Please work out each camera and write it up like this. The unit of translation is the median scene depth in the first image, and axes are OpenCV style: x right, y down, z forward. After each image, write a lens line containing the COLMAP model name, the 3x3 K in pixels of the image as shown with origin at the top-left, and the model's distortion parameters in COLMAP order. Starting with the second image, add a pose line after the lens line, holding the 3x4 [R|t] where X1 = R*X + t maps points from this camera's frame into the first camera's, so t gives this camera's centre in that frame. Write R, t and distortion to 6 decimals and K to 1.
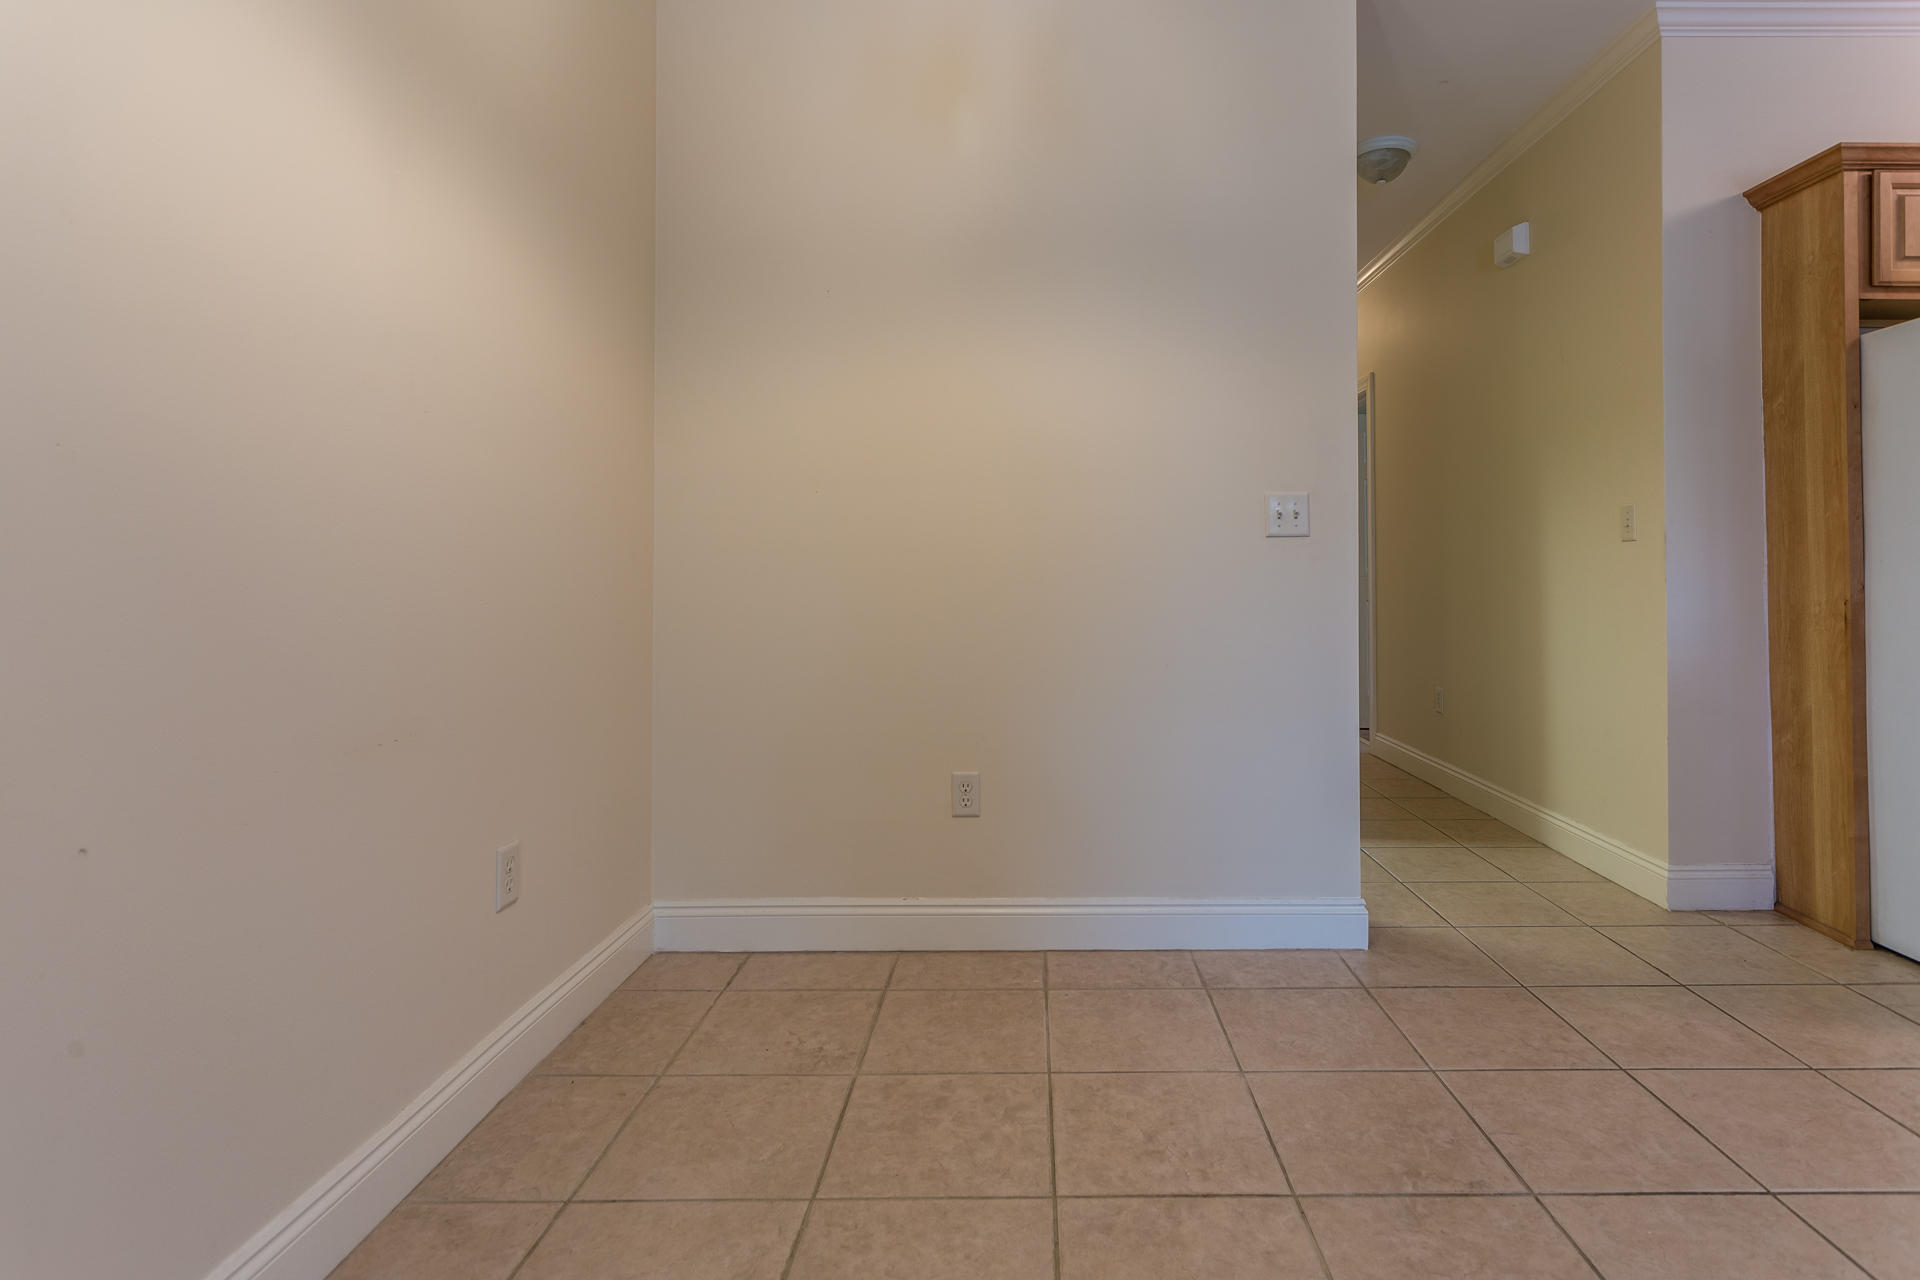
lens RADIAL K [[971.9, 0, 1015.7], [0, 971.9, 563.0], [0, 0, 1]] dist [0.003204, 0.000283]
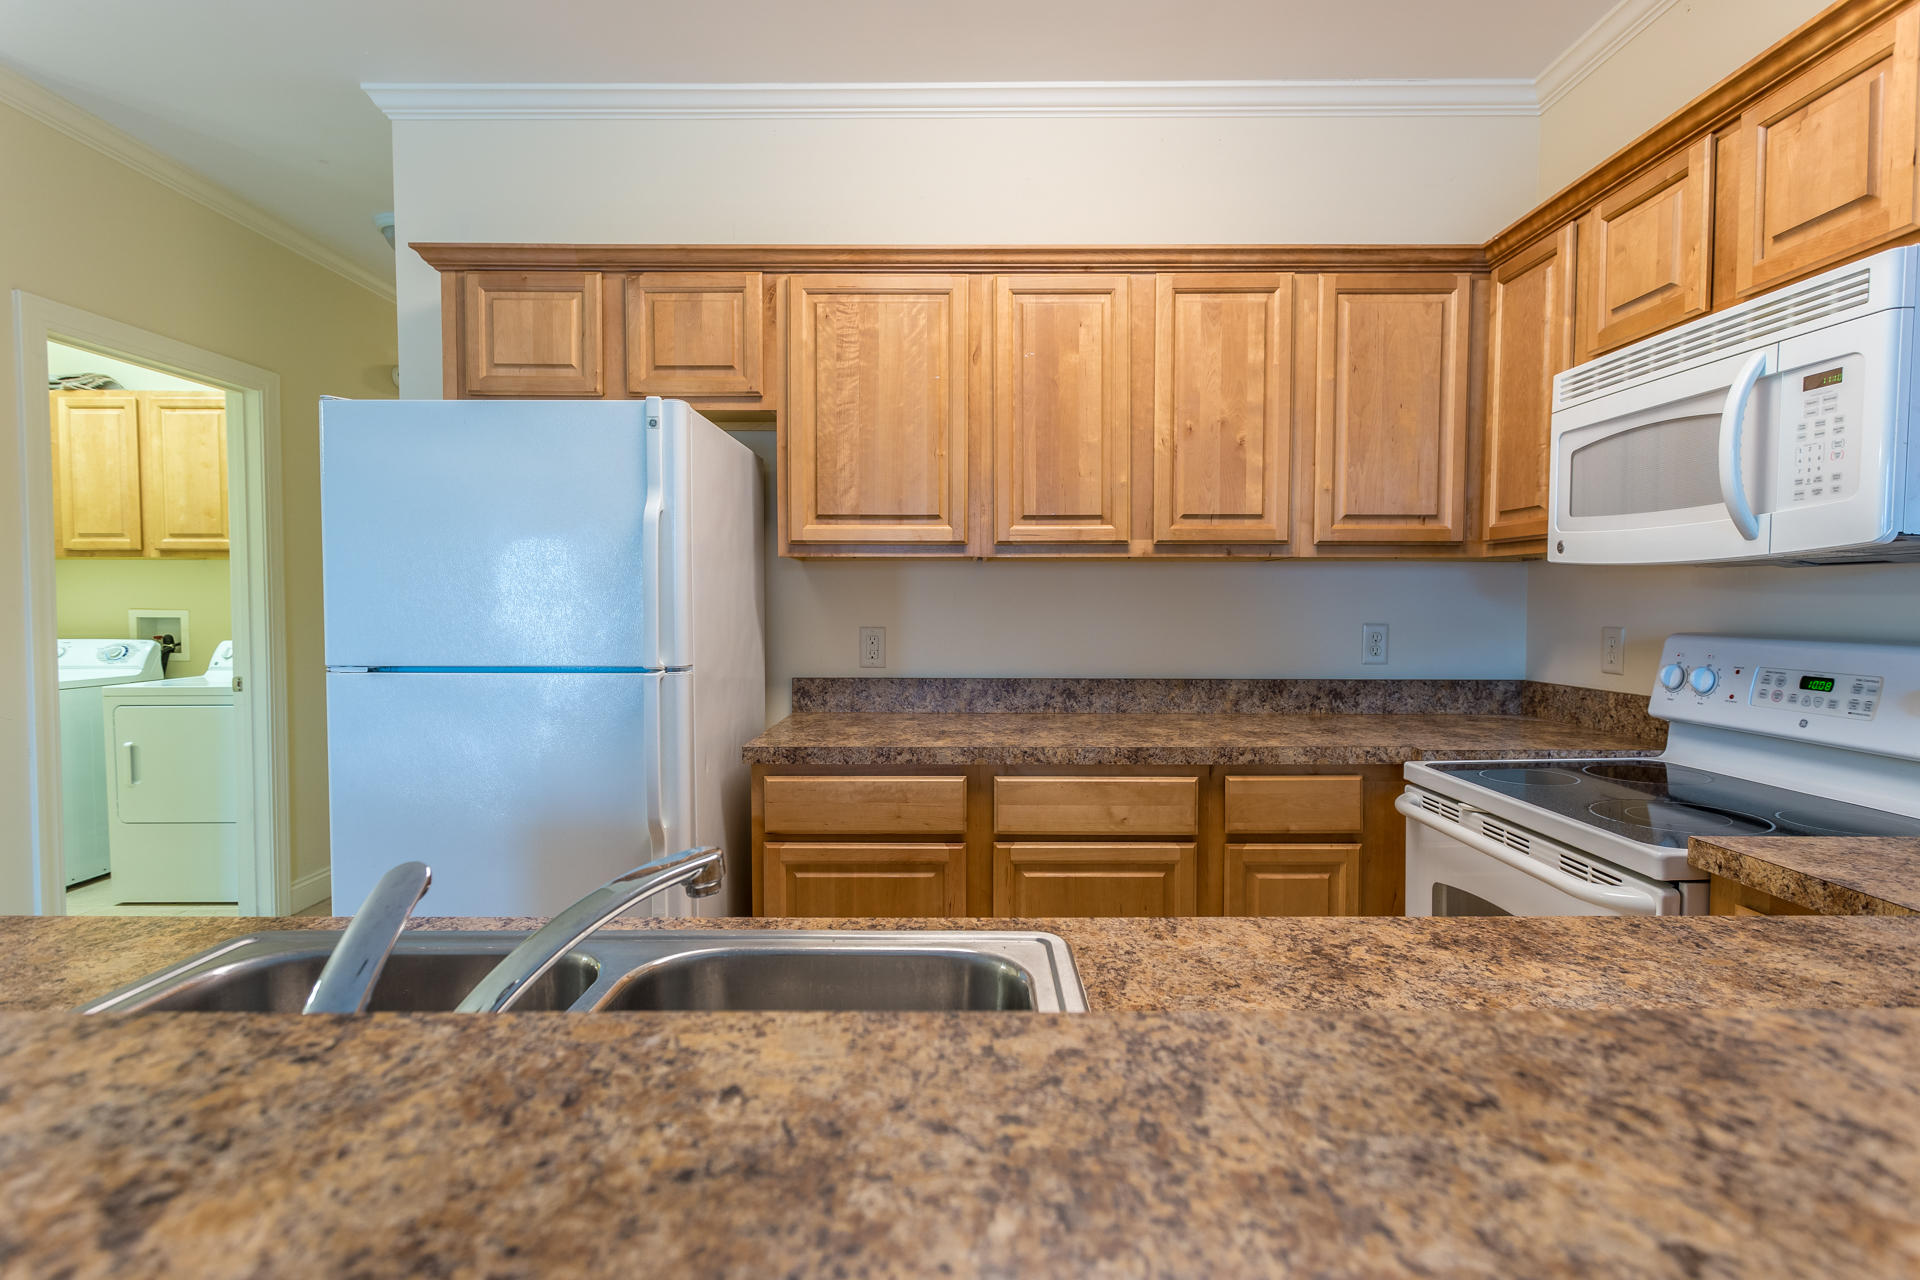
lens RADIAL K [[929.1, 0, 954.2], [0, 929.1, 636.6], [0, 0, 1]] dist [0.001876, 0.000800]
pose [[0.999999, 0.000967, 0.000766, 1.355668], [-0.001006, 0.998650, 0.051936, -0.095220], [-0.000715, -0.051936, 0.998650, 0.076998]]
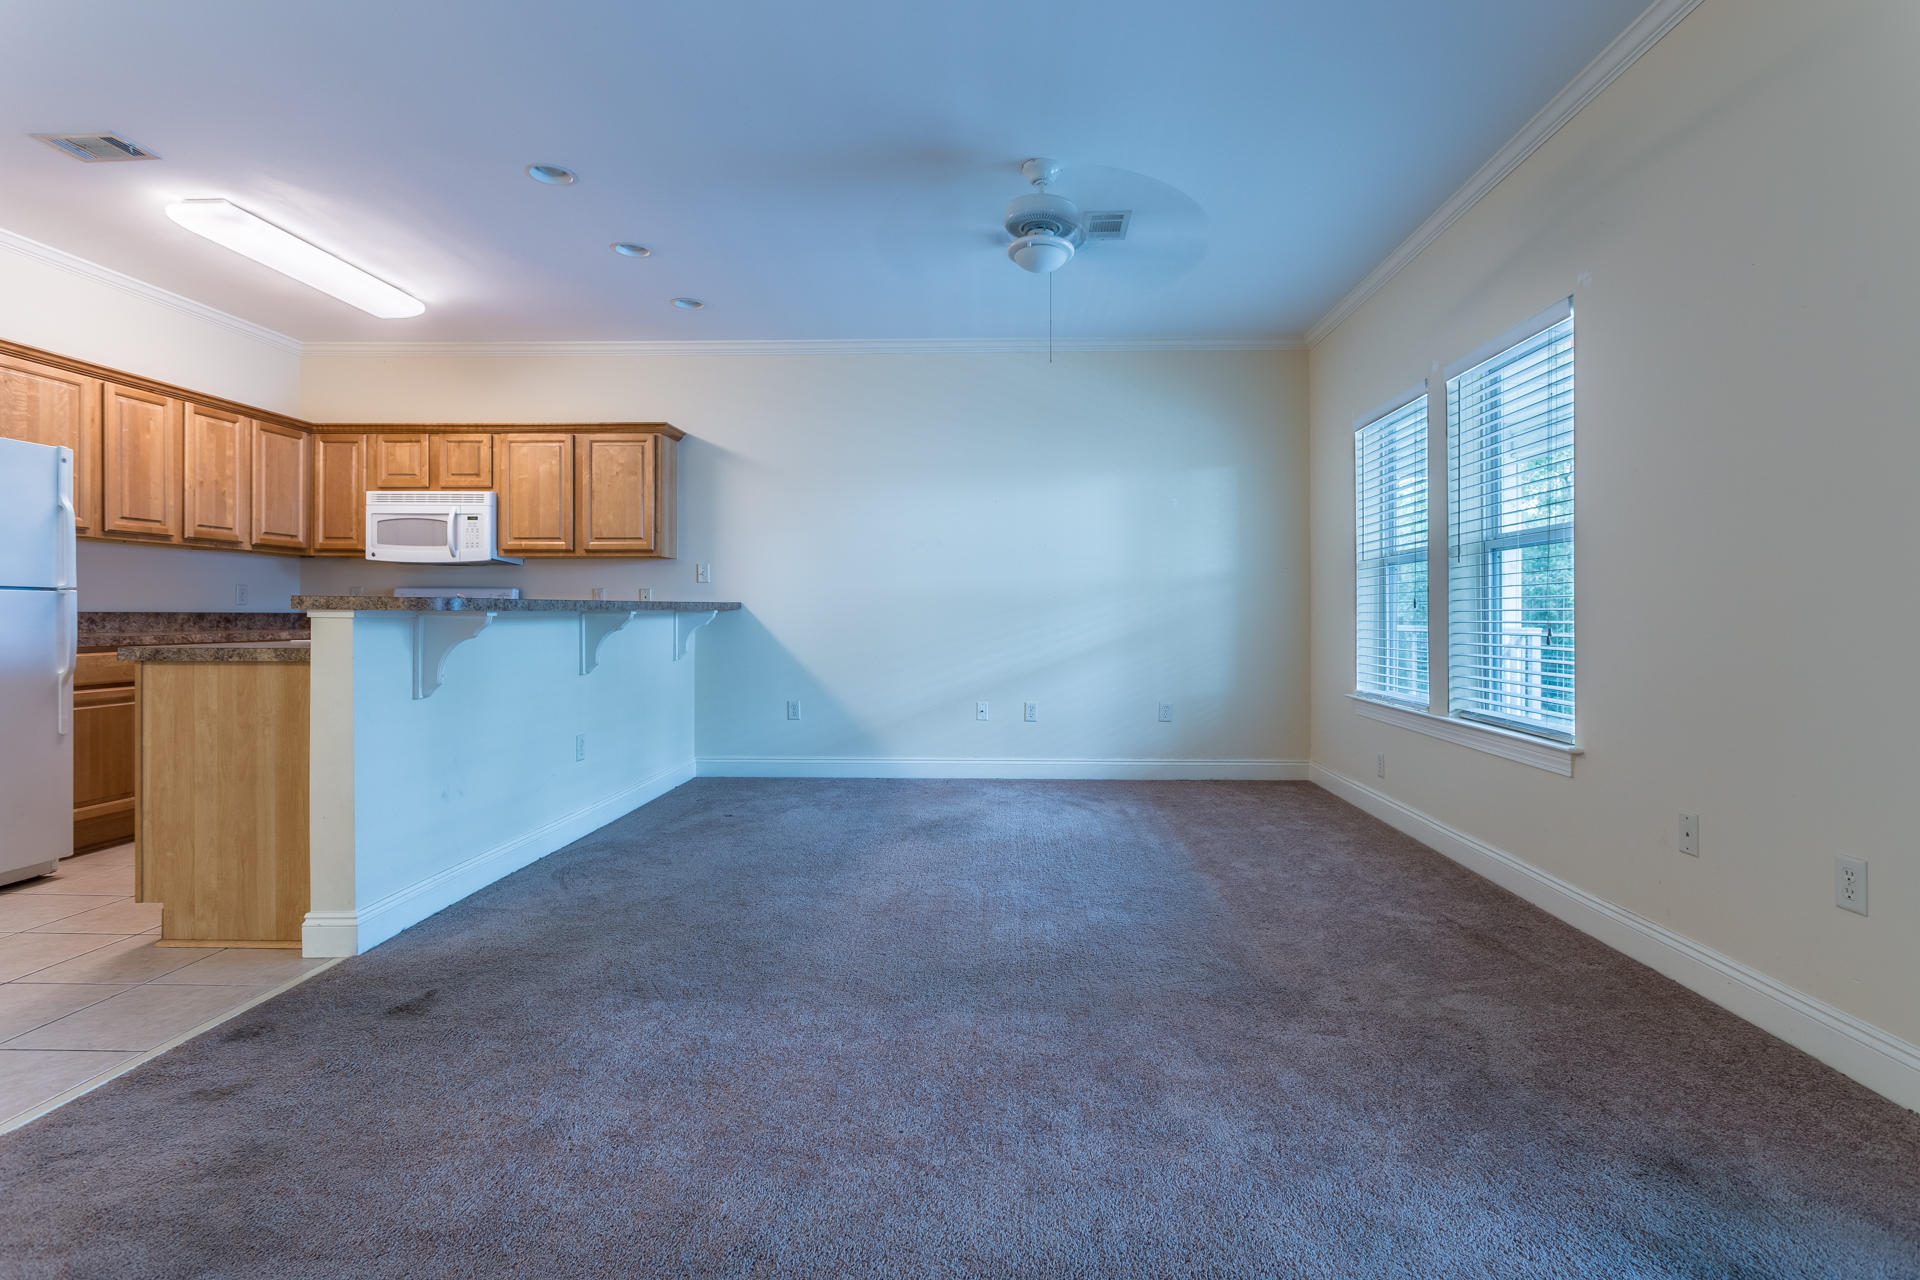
lens RADIAL K [[948.4, 0, 992.2], [0, 948.4, 618.3], [0, 0, 1]] dist [0.002994, 0.000224]
pose [[0.025780, -0.002337, 0.999665, -0.213037], [-0.016442, 0.999861, 0.002762, -0.016416], [-0.999532, -0.016508, 0.025738, -0.595583]]
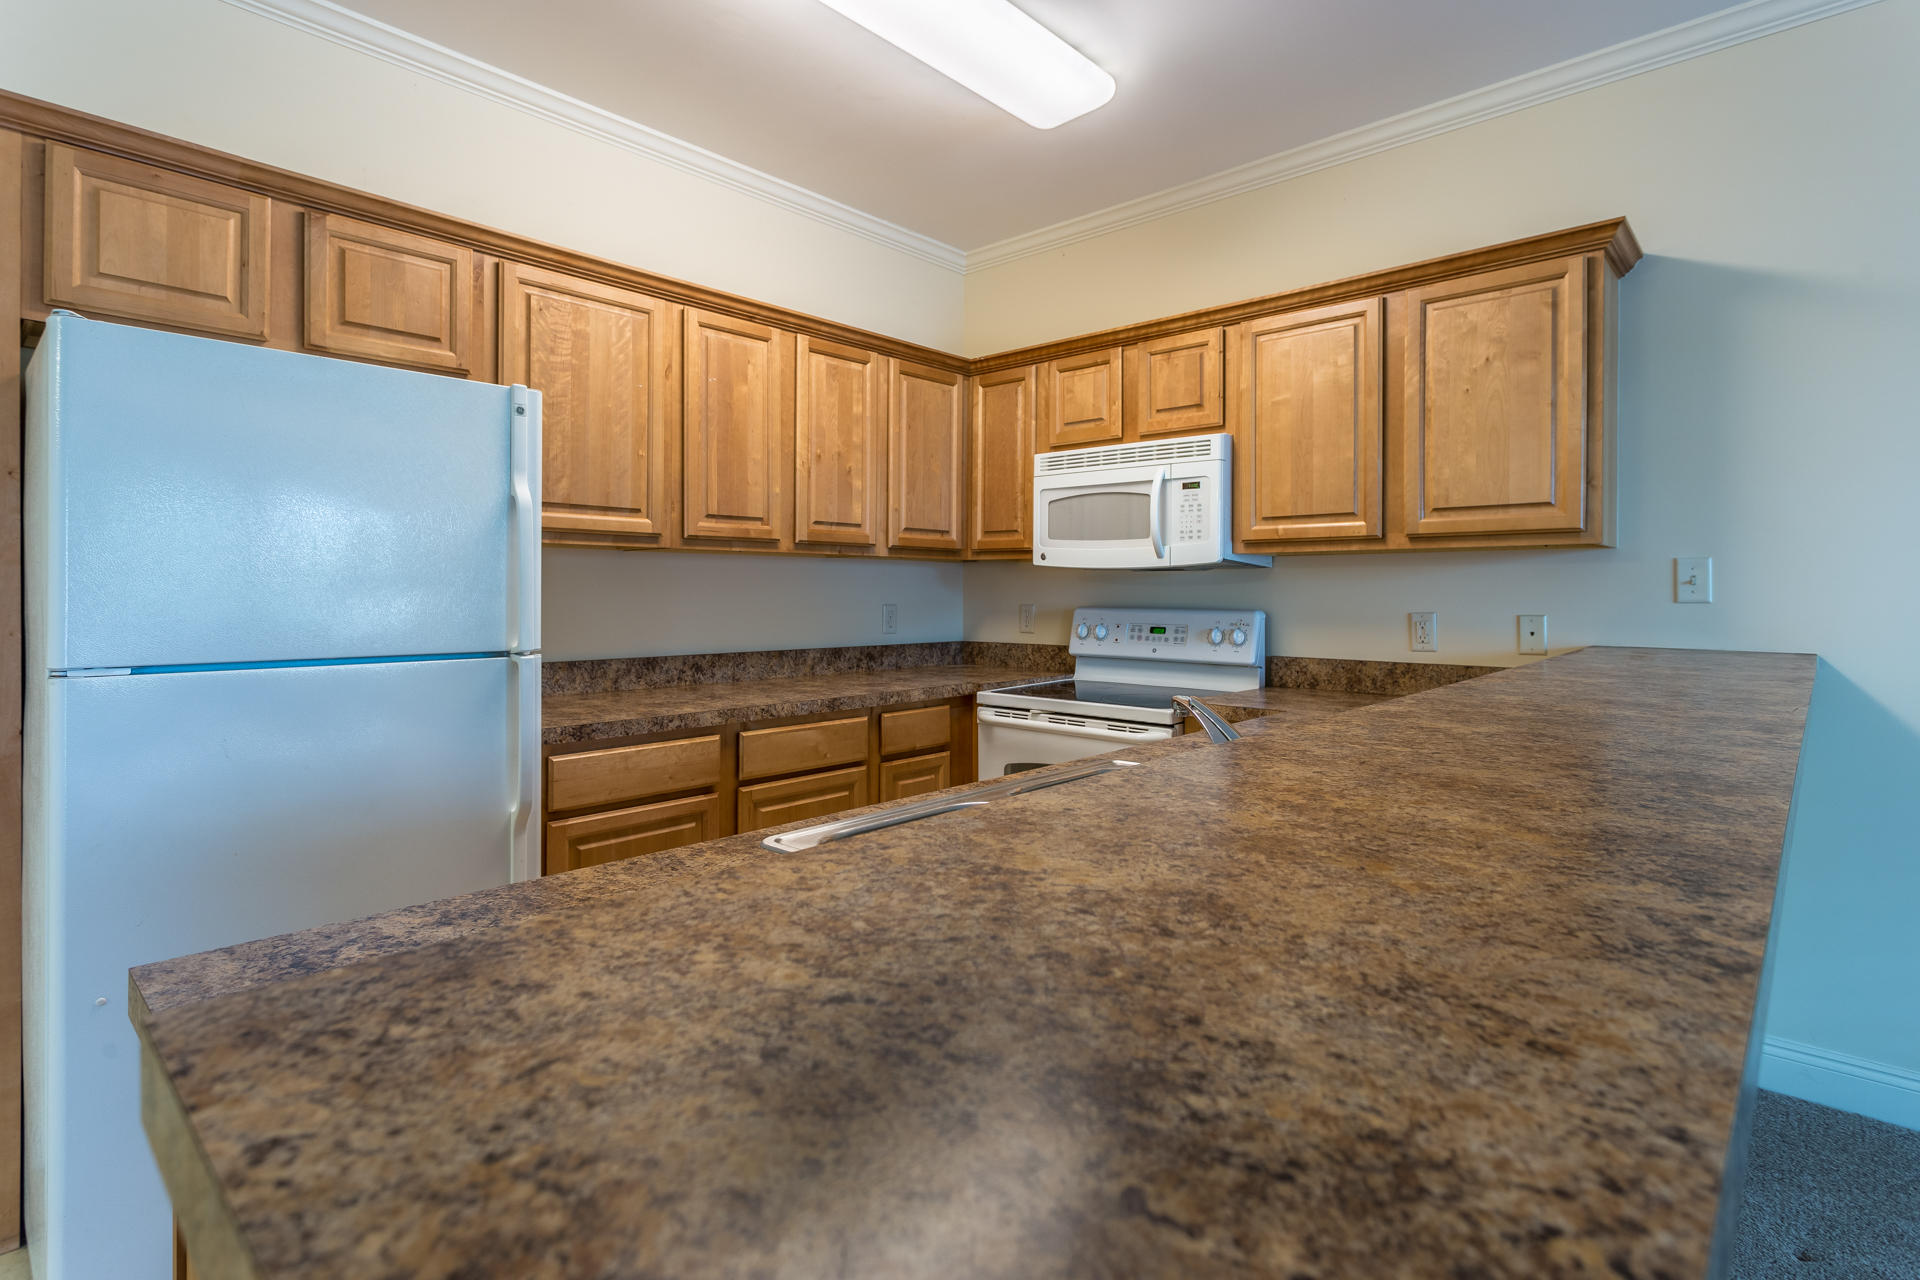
lens RADIAL K [[952.8, 0, 962.1], [0, 952.8, 594.3], [0, 0, 1]] dist [0.001353, -0.000318]
pose [[0.669543, 0.000234, 0.742773, 0.810901], [-0.013515, 0.999838, 0.011867, -0.091495], [-0.742651, -0.017983, 0.669438, 0.039822]]
